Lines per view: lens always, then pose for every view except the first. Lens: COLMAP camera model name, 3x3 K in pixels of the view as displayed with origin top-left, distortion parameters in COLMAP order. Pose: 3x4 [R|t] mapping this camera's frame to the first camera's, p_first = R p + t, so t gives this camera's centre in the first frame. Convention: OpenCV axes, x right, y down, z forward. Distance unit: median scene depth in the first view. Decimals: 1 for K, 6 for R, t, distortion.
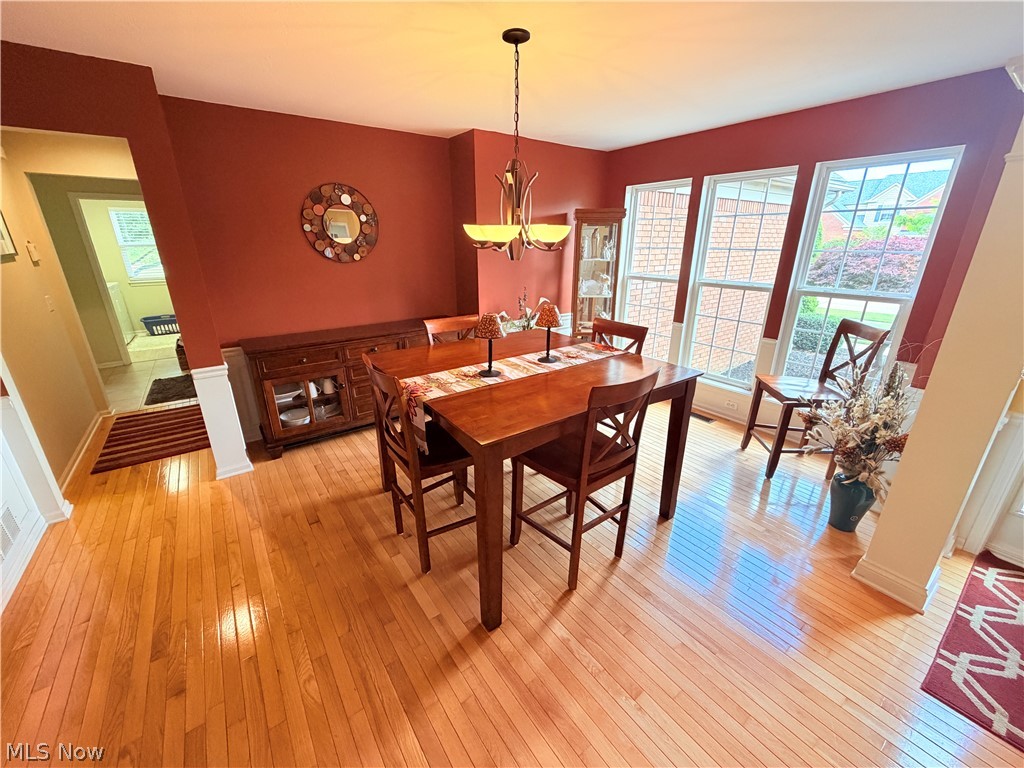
lens RADIAL K [[406.6, 0, 511.1], [0, 406.6, 381.2], [0, 0, 1]] dist [0.000769, -0.000709]
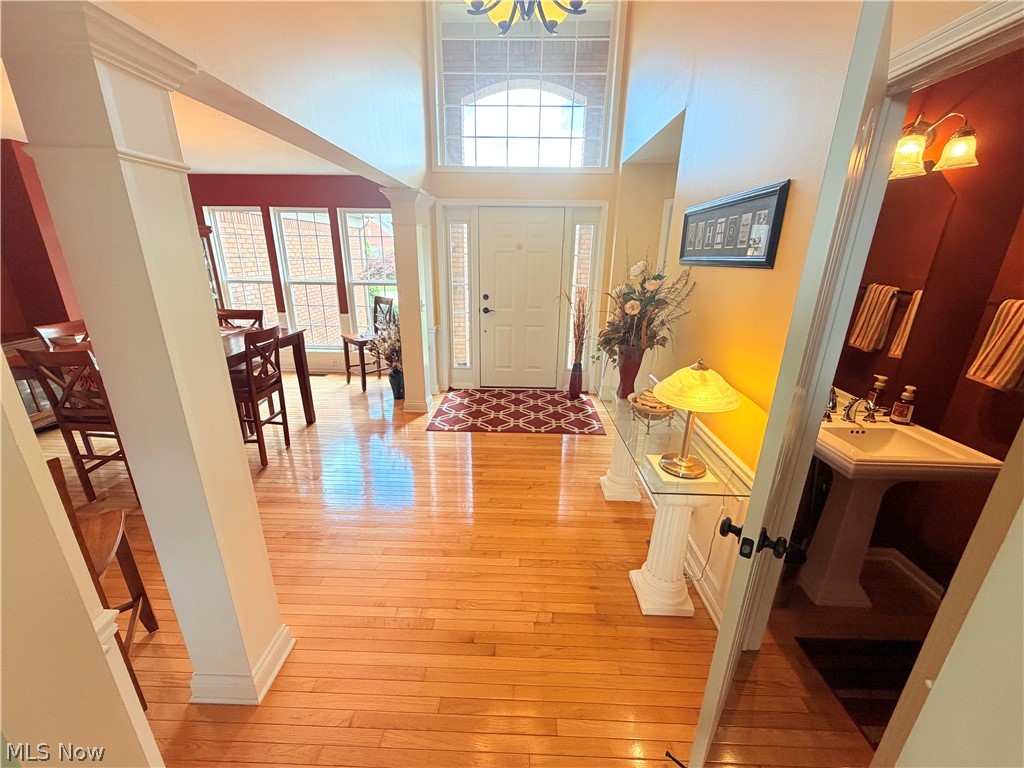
lens RADIAL K [[406.6, 0, 508.2], [0, 406.6, 383.0], [0, 0, 1]] dist [0.000769, -0.000709]
pose [[0.614645, -0.237228, 0.752286, -0.253271], [0.247820, 0.963490, 0.101352, 0.168216], [-0.748863, 0.124136, 0.650995, -0.529818]]
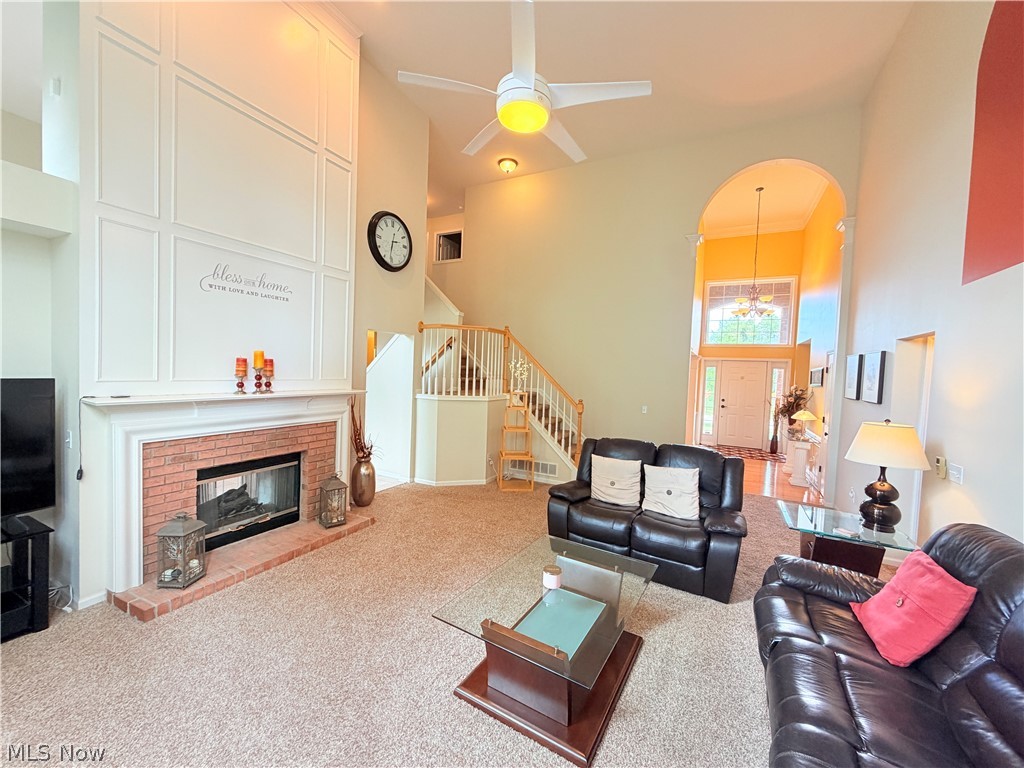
lens RADIAL K [[406.6, 0, 511.4], [0, 406.6, 385.6], [0, 0, 1]] dist [0.000769, -0.000709]
pose [[0.896854, 0.018424, 0.441942, -1.987757], [0.107529, 0.960078, -0.258240, 0.527716], [-0.429057, 0.279125, 0.859069, -1.575616]]
